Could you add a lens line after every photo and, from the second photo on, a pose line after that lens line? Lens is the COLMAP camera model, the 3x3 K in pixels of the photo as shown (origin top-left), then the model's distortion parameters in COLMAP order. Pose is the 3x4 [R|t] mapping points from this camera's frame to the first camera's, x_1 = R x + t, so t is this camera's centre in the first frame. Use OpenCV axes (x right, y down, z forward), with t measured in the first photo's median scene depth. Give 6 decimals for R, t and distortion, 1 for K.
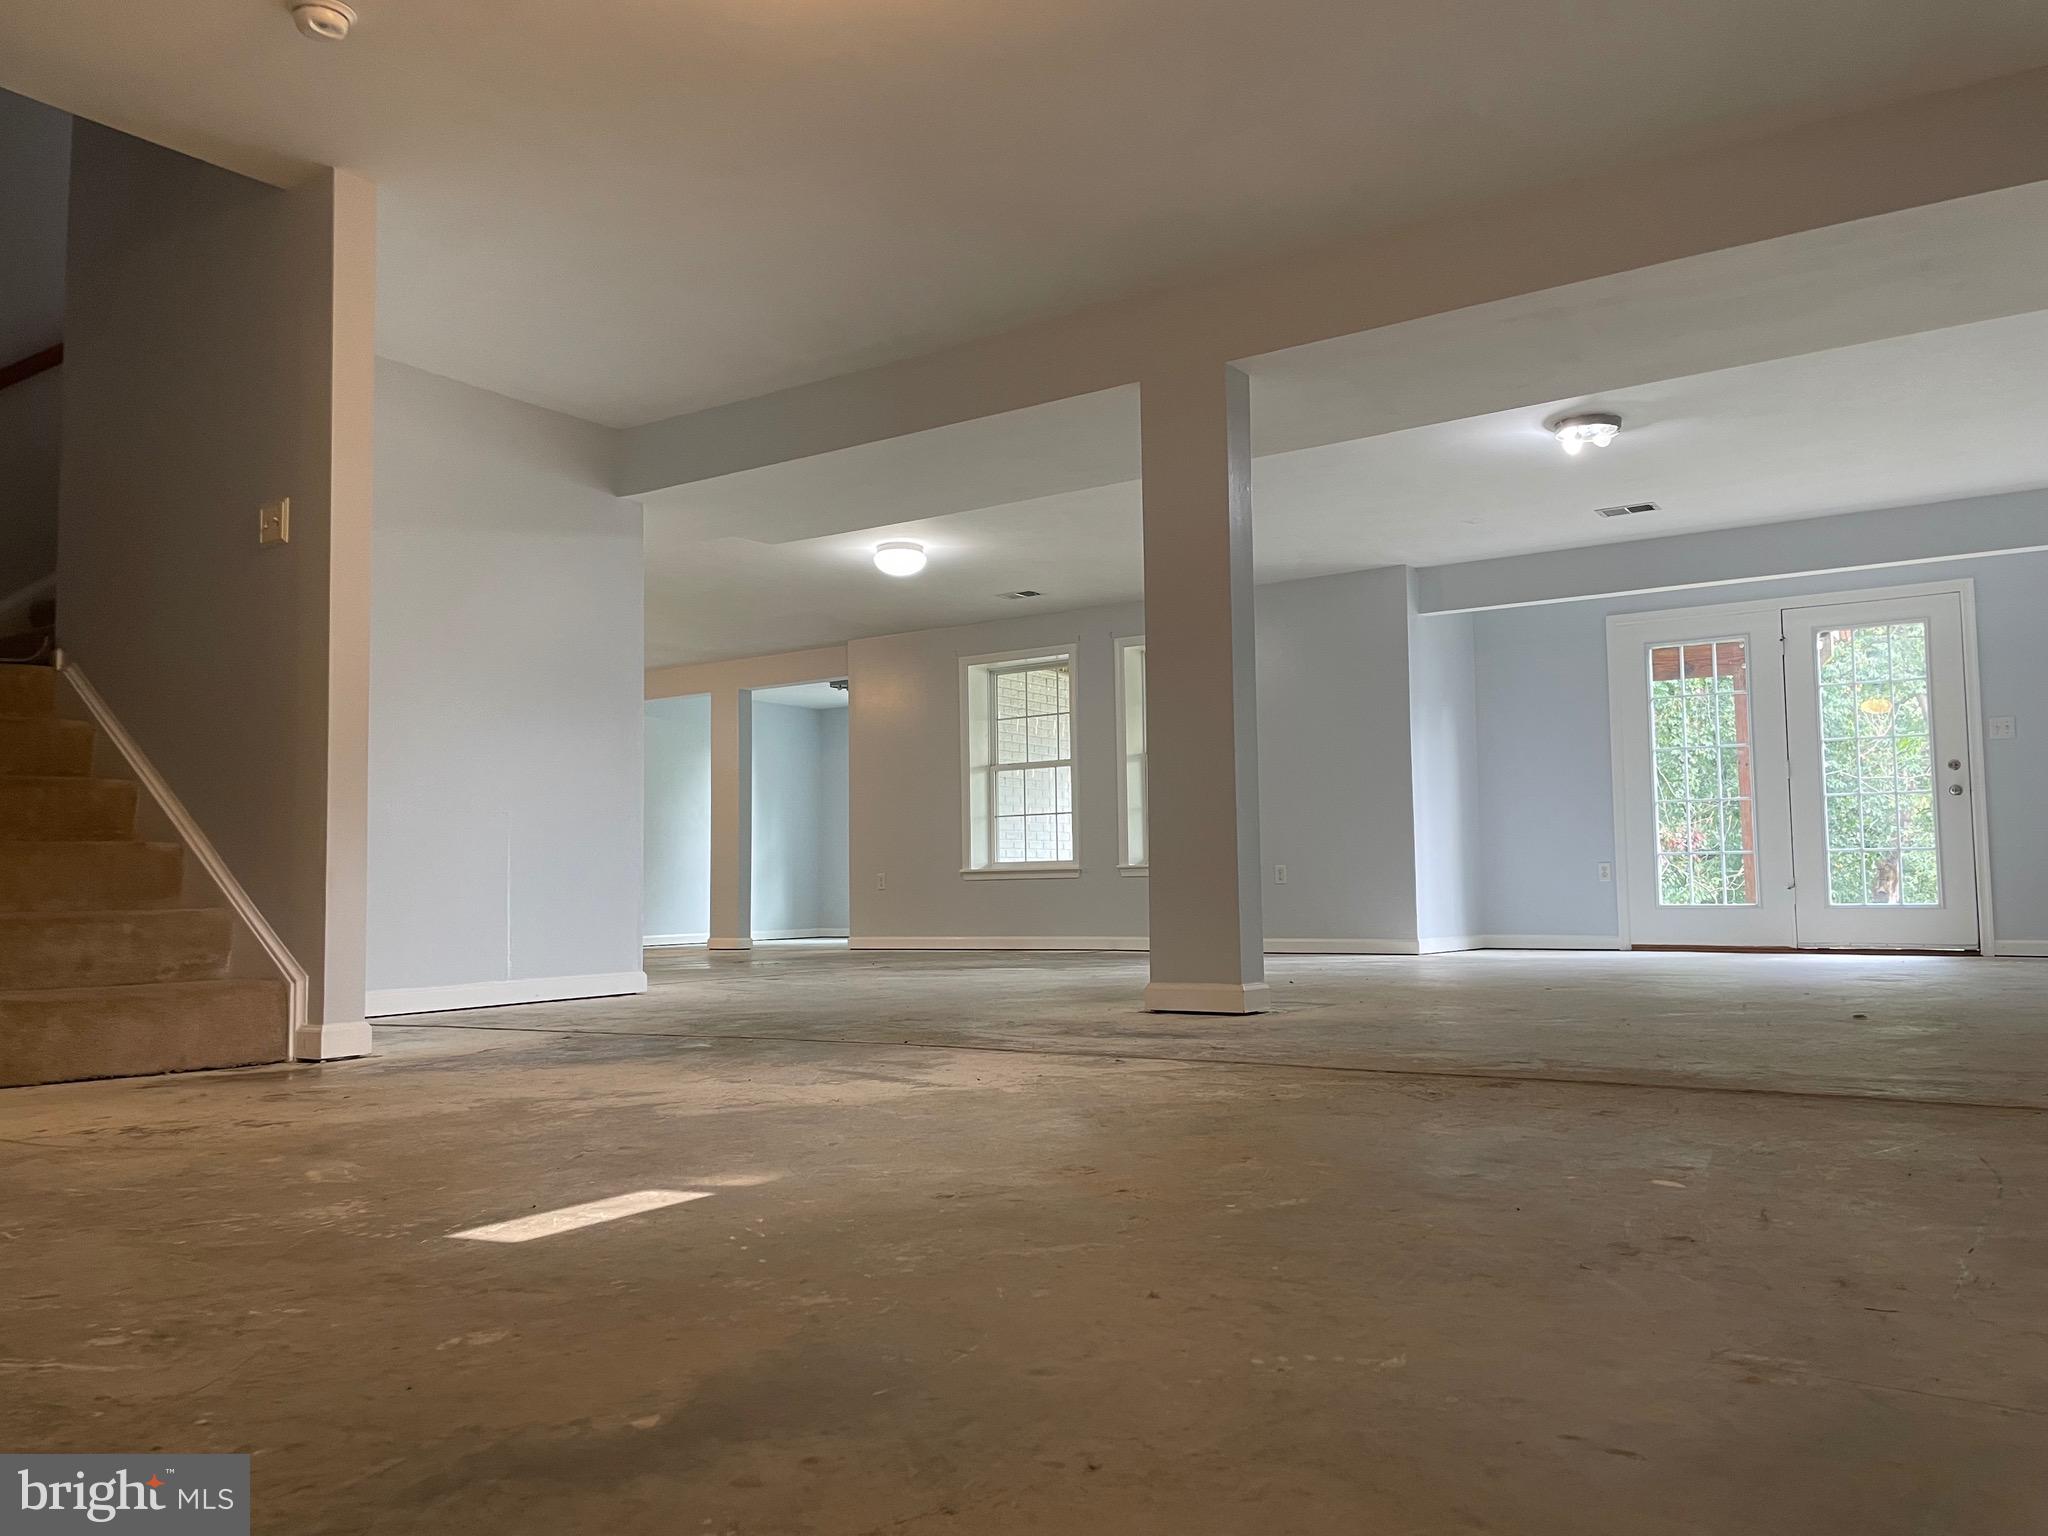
lens RADIAL K [[1543.9, 0, 1035.9], [0, 1543.9, 756.7], [0, 0, 1]] dist [0.099147, -0.119220]
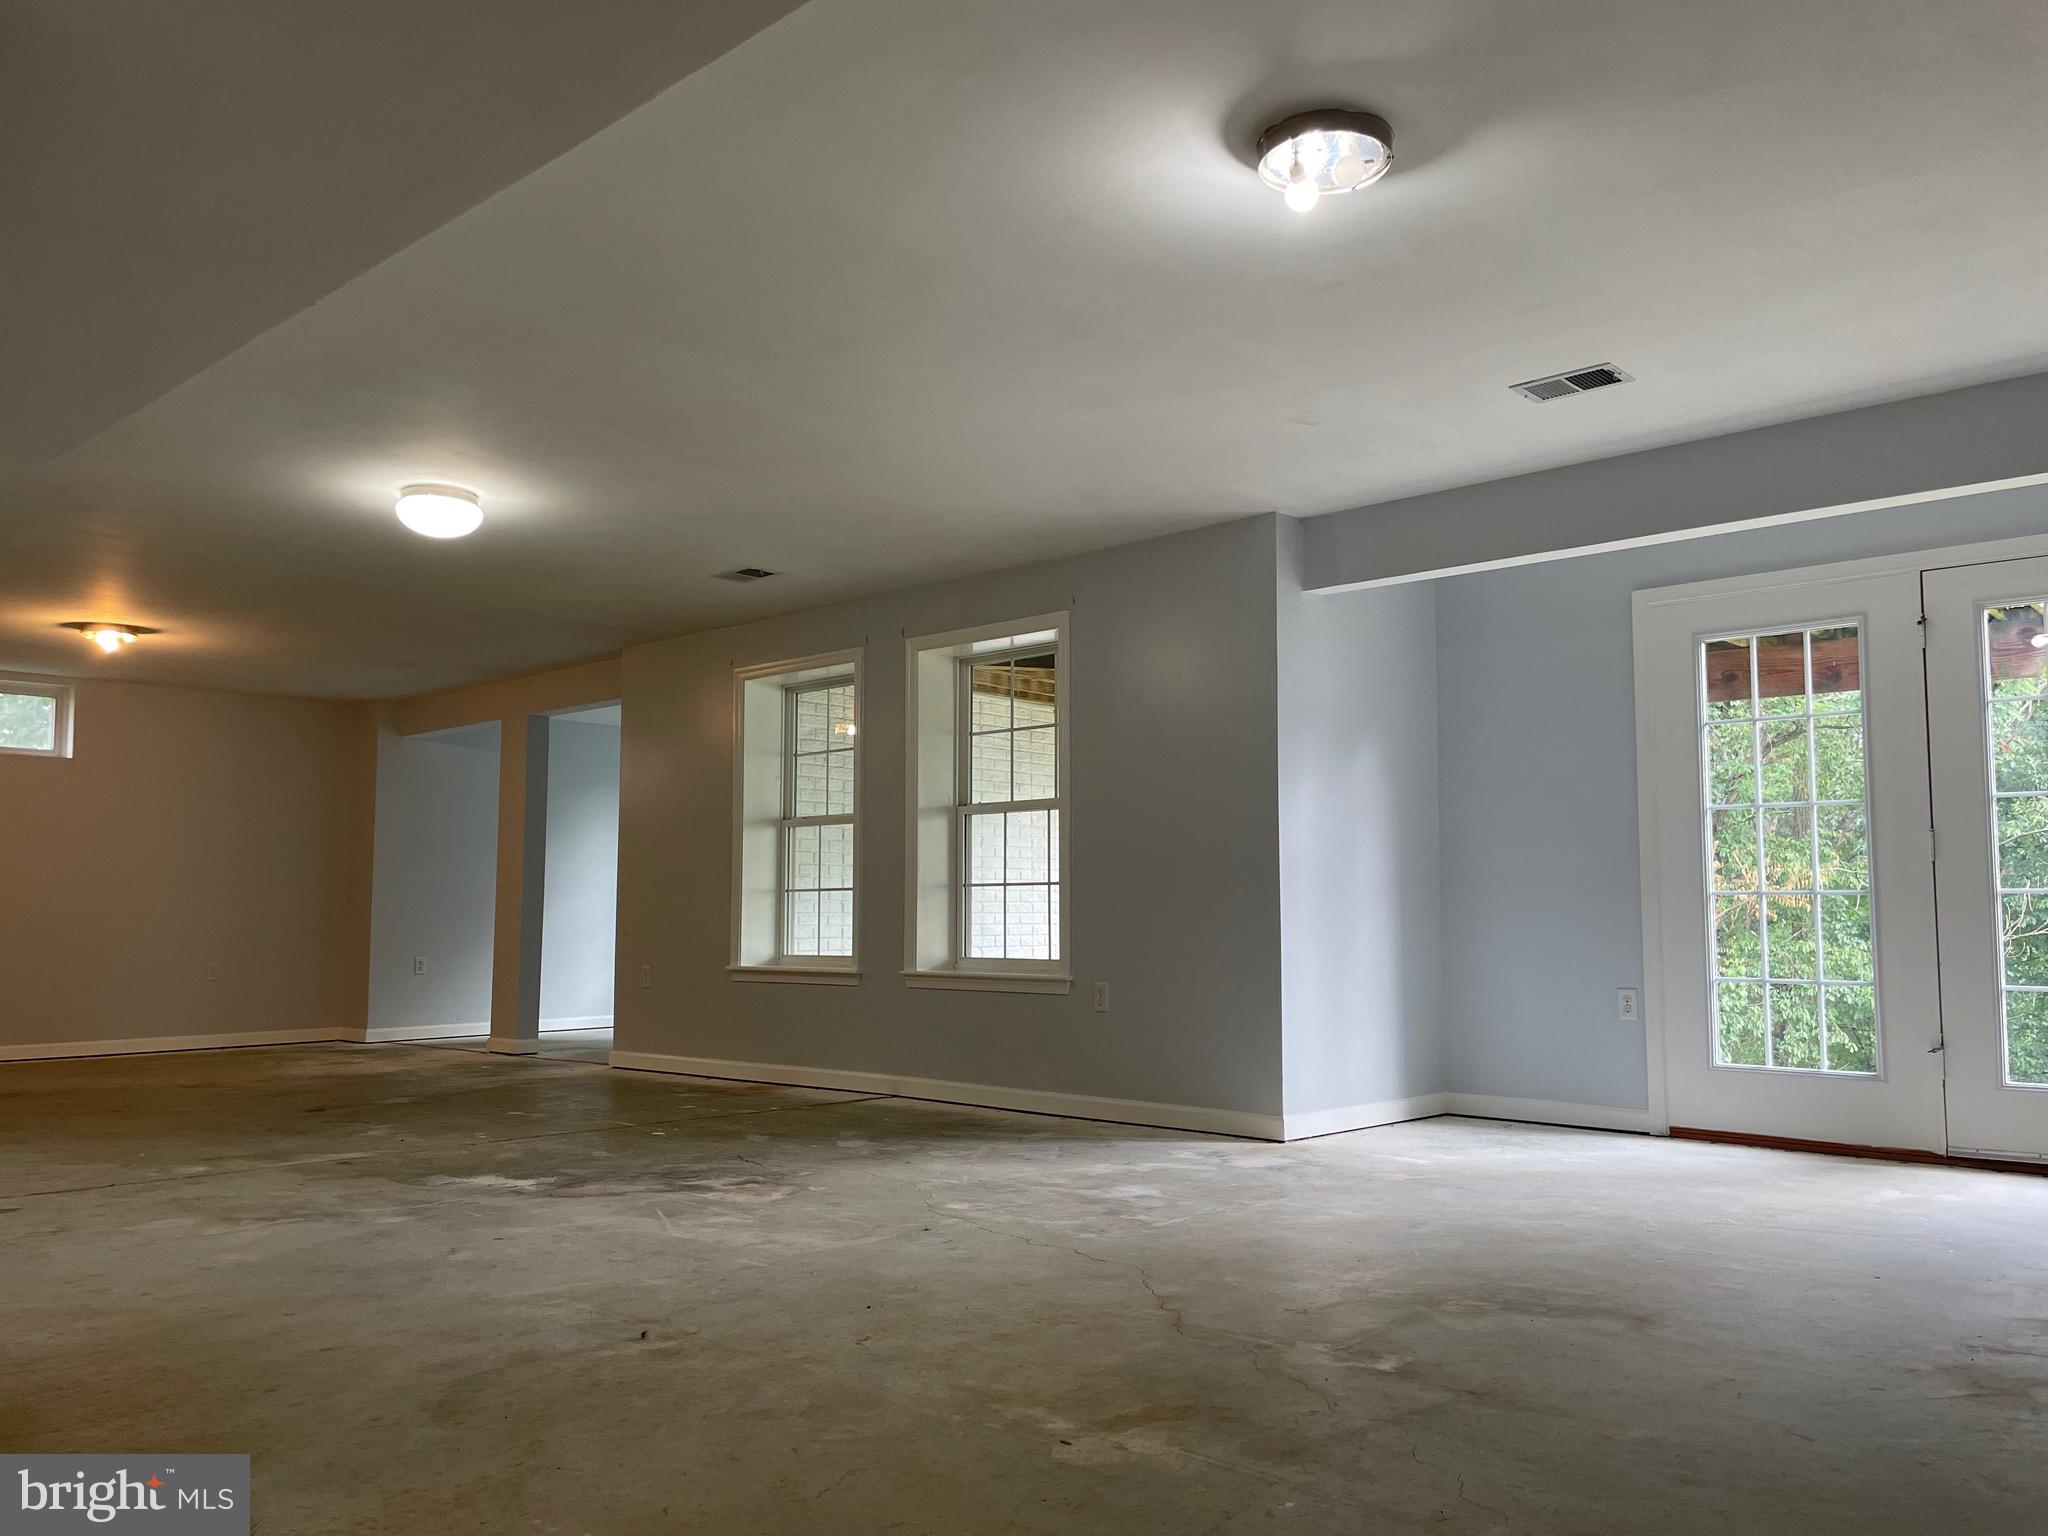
lens RADIAL K [[1543.9, 0, 1031.6], [0, 1543.9, 786.6], [0, 0, 1]] dist [0.099147, -0.119220]
pose [[0.988004, 0.003474, -0.154392, 0.211453], [-0.002872, 0.999987, 0.004121, -0.013819], [0.154404, -0.003628, 0.988001, 0.326965]]
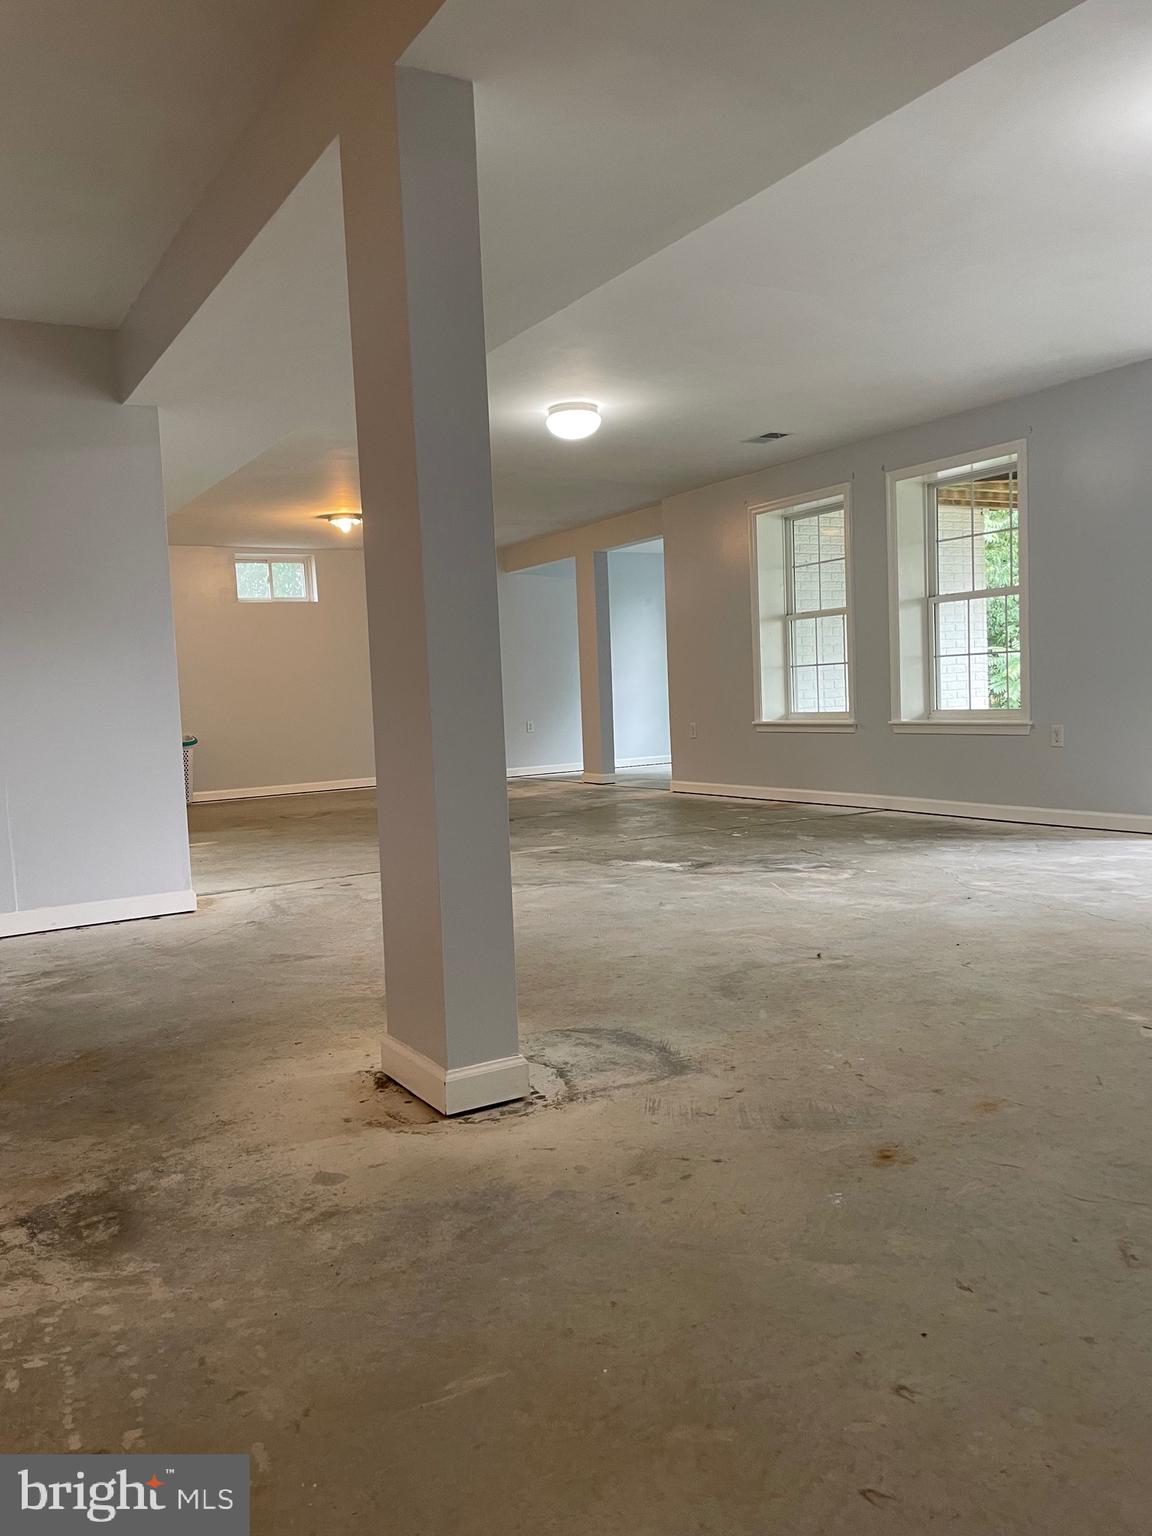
lens RADIAL K [[1158.0, 0, 559.6], [0, 1158.0, 771.8], [0, 0, 1]] dist [0.099147, -0.119220]
pose [[0.901500, 0.007014, -0.432723, 0.176642], [0.067772, 0.985245, 0.157162, -0.024181], [0.427440, -0.171008, 0.887722, 0.271805]]
